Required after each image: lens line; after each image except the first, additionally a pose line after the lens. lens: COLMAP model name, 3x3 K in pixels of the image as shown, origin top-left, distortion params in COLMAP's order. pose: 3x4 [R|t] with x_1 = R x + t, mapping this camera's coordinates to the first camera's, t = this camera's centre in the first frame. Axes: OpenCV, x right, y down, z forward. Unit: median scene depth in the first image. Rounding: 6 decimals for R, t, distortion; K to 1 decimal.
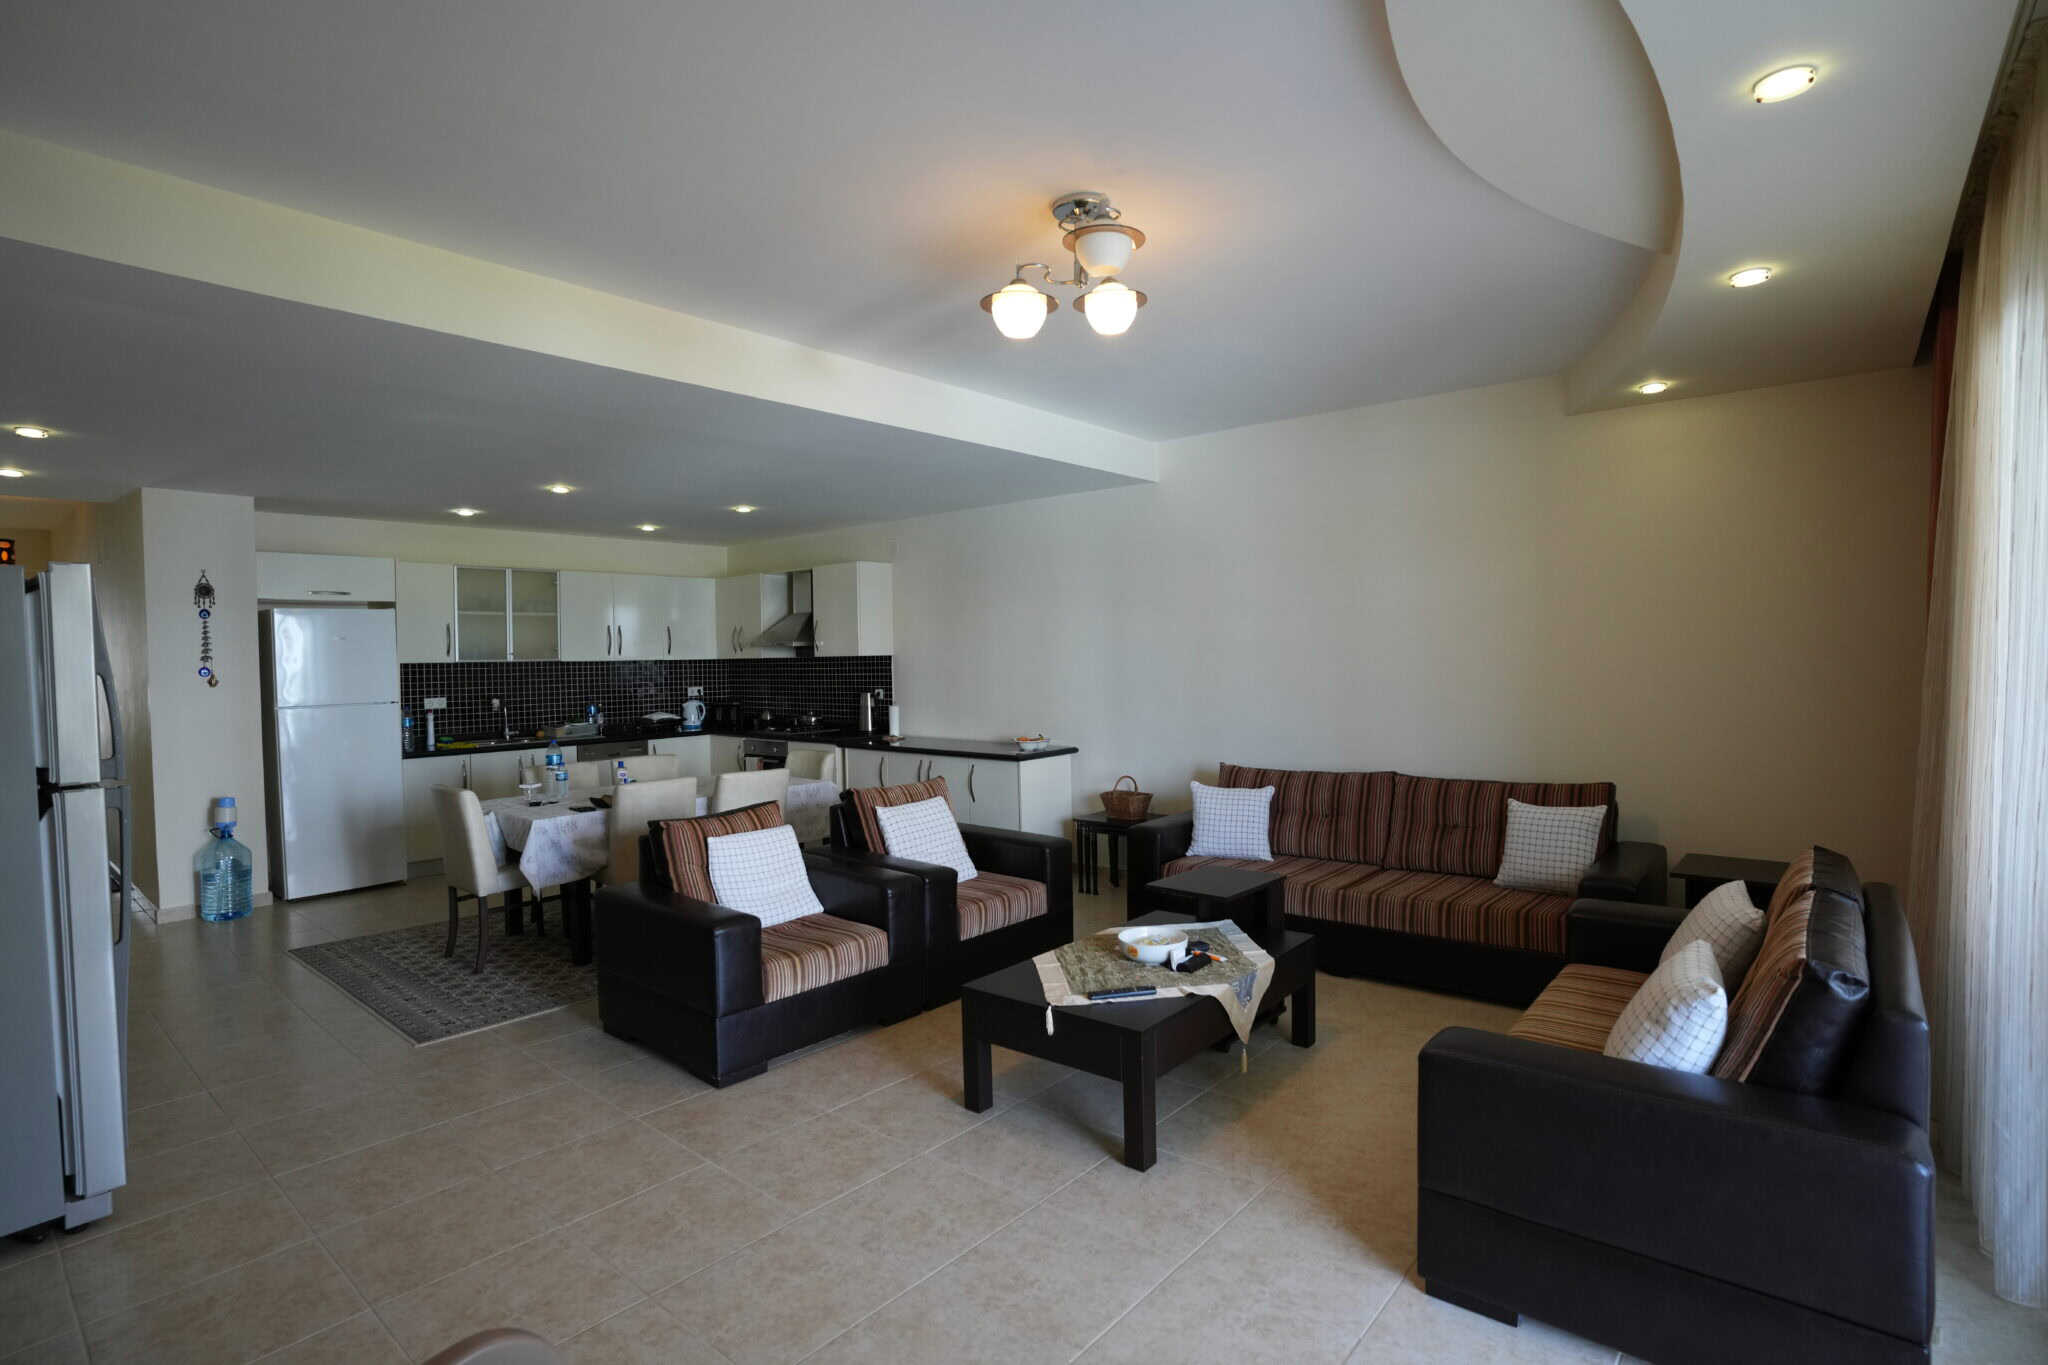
lens RADIAL K [[1002.0, 0, 1024.0], [0, 1002.0, 682.5], [0, 0, 1]] dist [-0.082507, 0.037845]
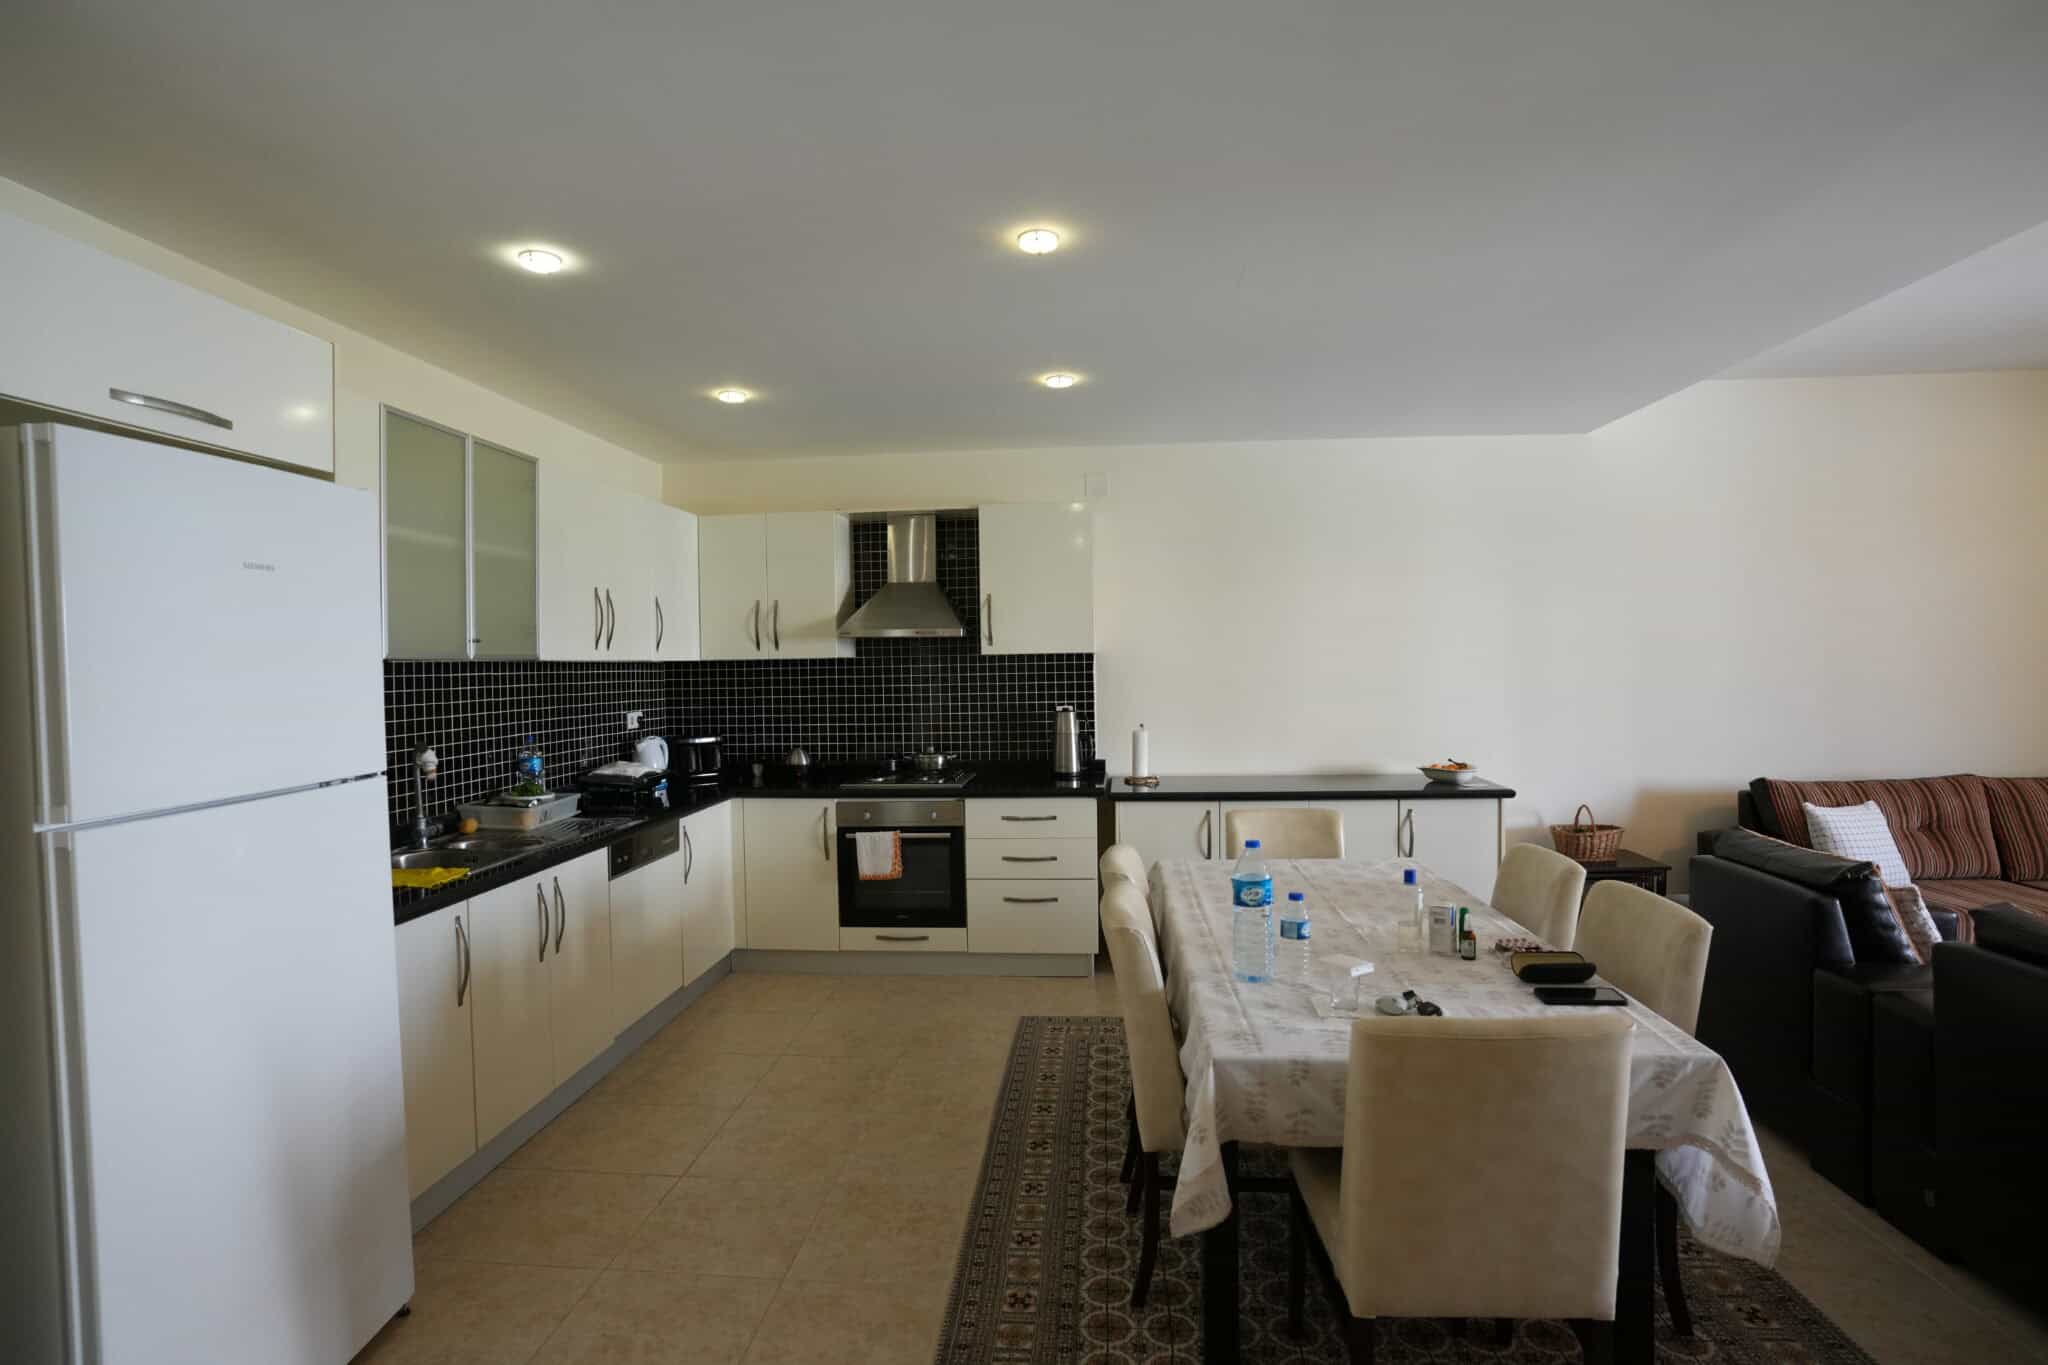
lens RADIAL K [[1002.0, 0, 1024.0], [0, 1002.0, 682.5], [0, 0, 1]] dist [-0.082507, 0.037845]
pose [[0.809380, -0.010402, 0.587193, -0.589171], [0.020597, 0.999731, -0.010681, -0.002117], [-0.586924, 0.020739, 0.809377, 0.539867]]
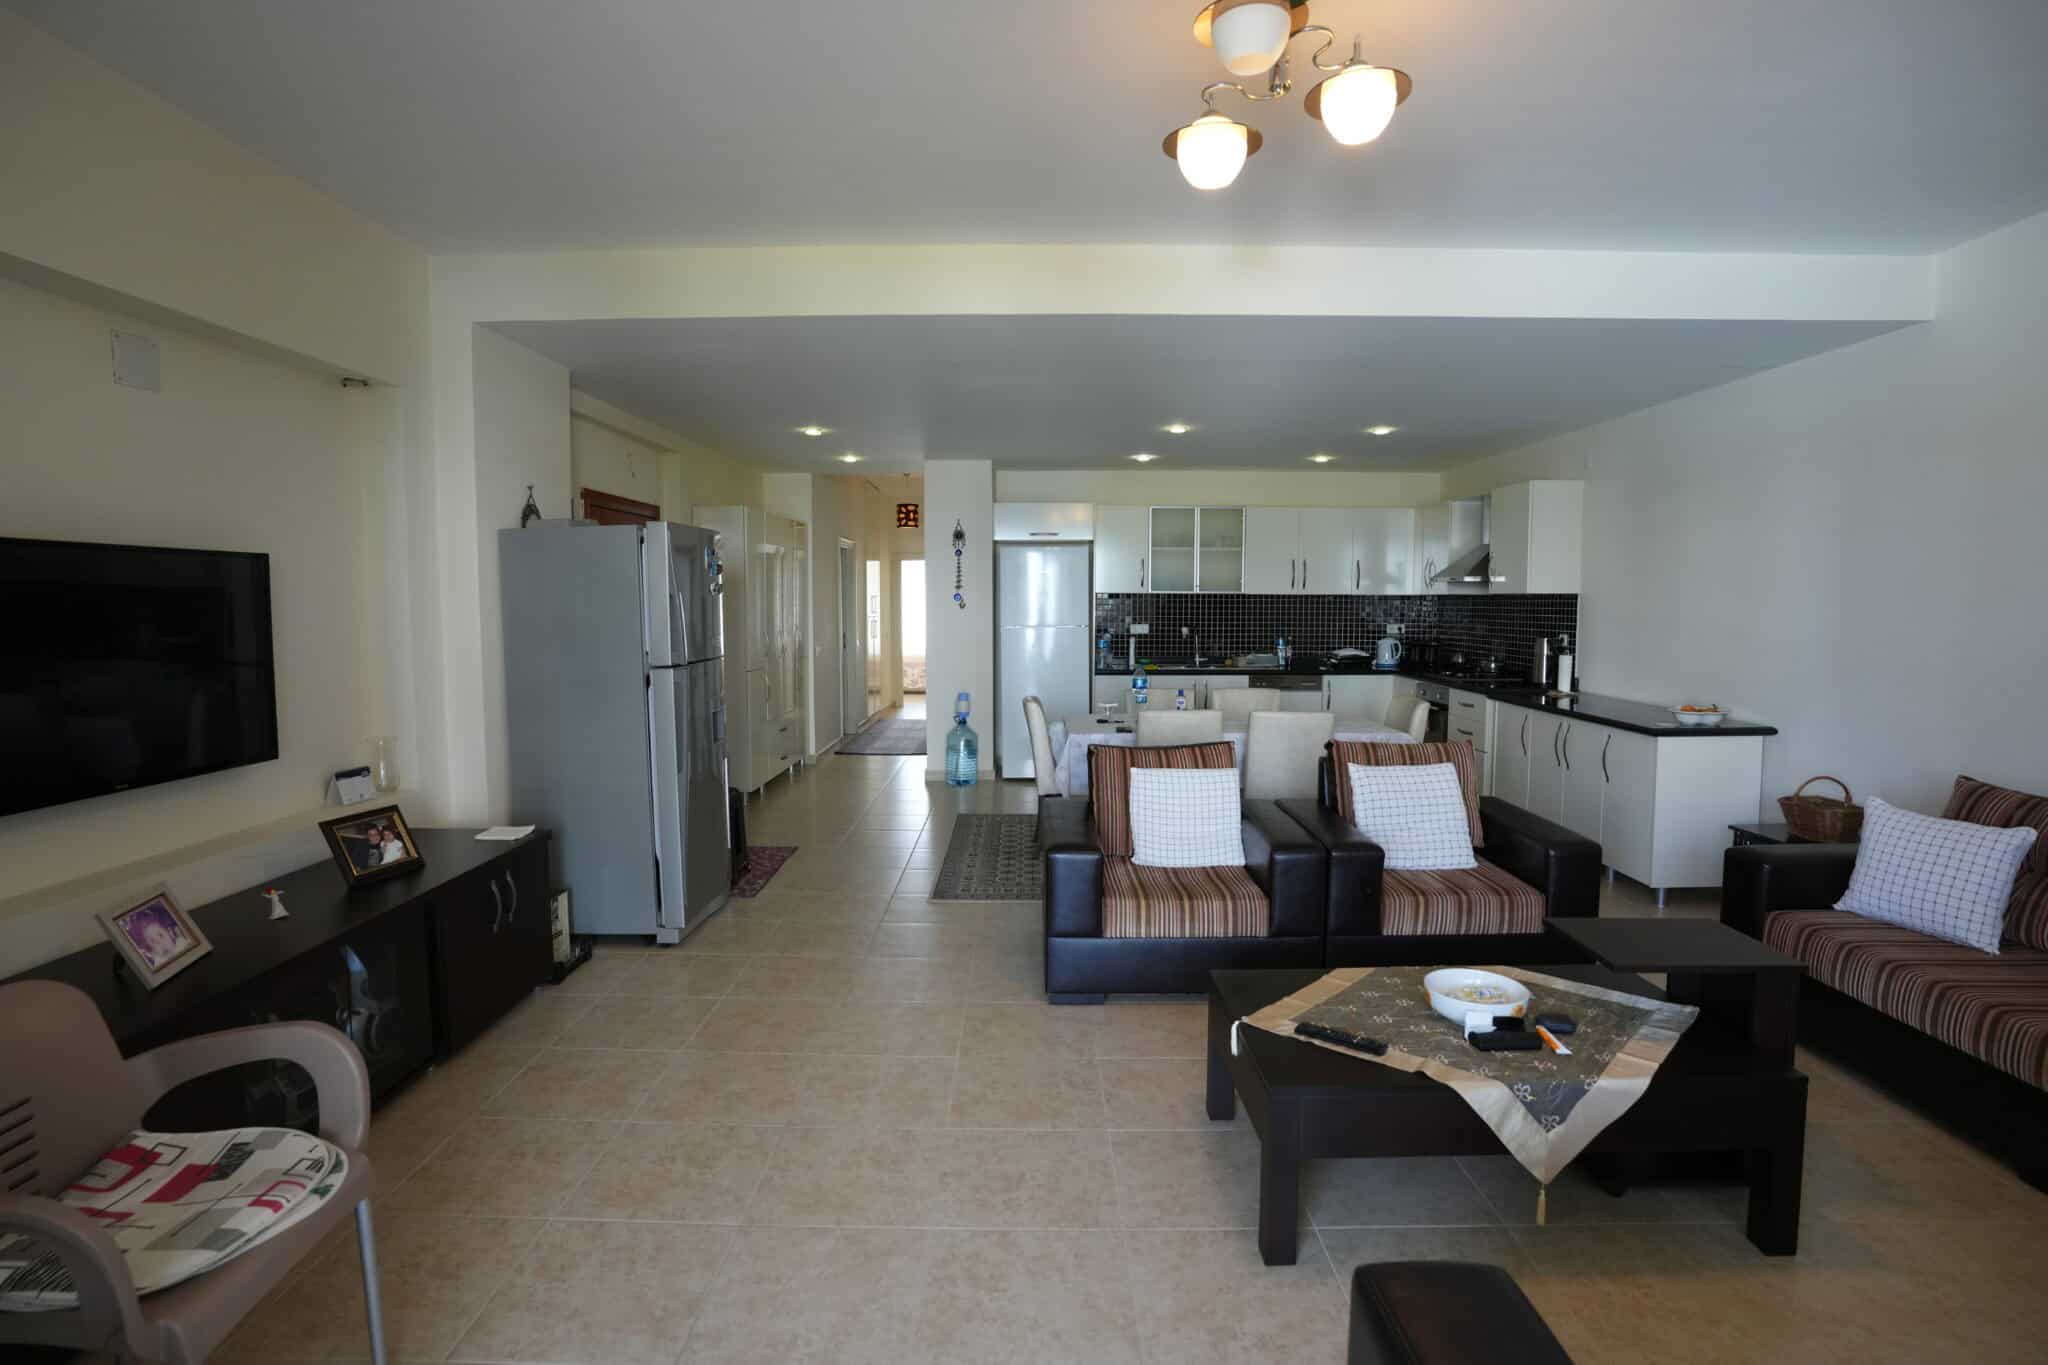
lens RADIAL K [[1002.0, 0, 1024.0], [0, 1002.0, 682.5], [0, 0, 1]] dist [-0.082507, 0.037845]
pose [[0.642356, 0.079380, -0.762285, 0.207710], [-0.031157, 0.996504, 0.077515, -0.002791], [0.765773, -0.026041, 0.642583, 0.145560]]
